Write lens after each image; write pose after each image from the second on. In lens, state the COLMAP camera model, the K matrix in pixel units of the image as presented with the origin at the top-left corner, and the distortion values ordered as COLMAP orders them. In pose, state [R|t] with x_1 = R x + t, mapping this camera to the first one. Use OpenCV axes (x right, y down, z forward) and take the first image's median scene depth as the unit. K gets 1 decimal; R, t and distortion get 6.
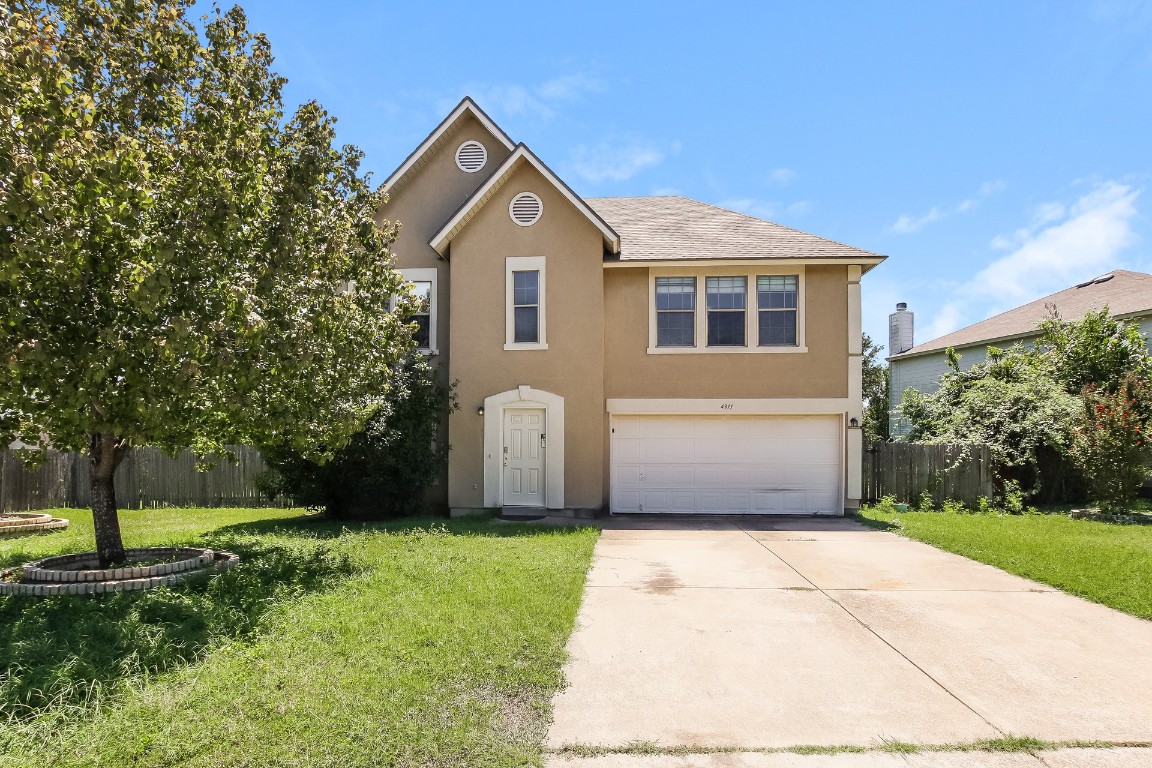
lens RADIAL K [[566.0, 0, 571.4], [0, 566.0, 455.4], [0, 0, 1]] dist [-0.017963, 0.000002]
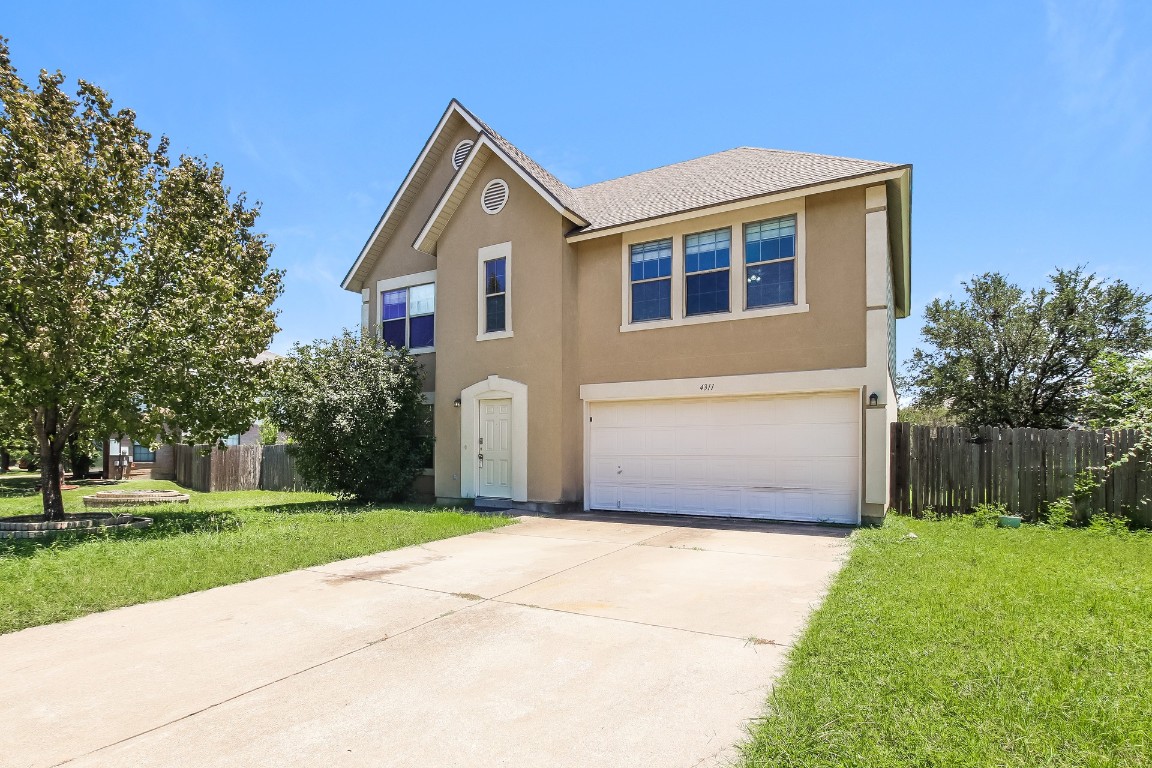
lens RADIAL K [[566.0, 0, 571.4], [0, 566.0, 455.4], [0, 0, 1]] dist [-0.017963, 0.000002]
pose [[0.904788, 0.001758, -0.425859, 0.451076], [-0.003212, 0.999991, -0.002696, 0.017503], [0.425850, 0.003807, 0.904786, 0.163443]]
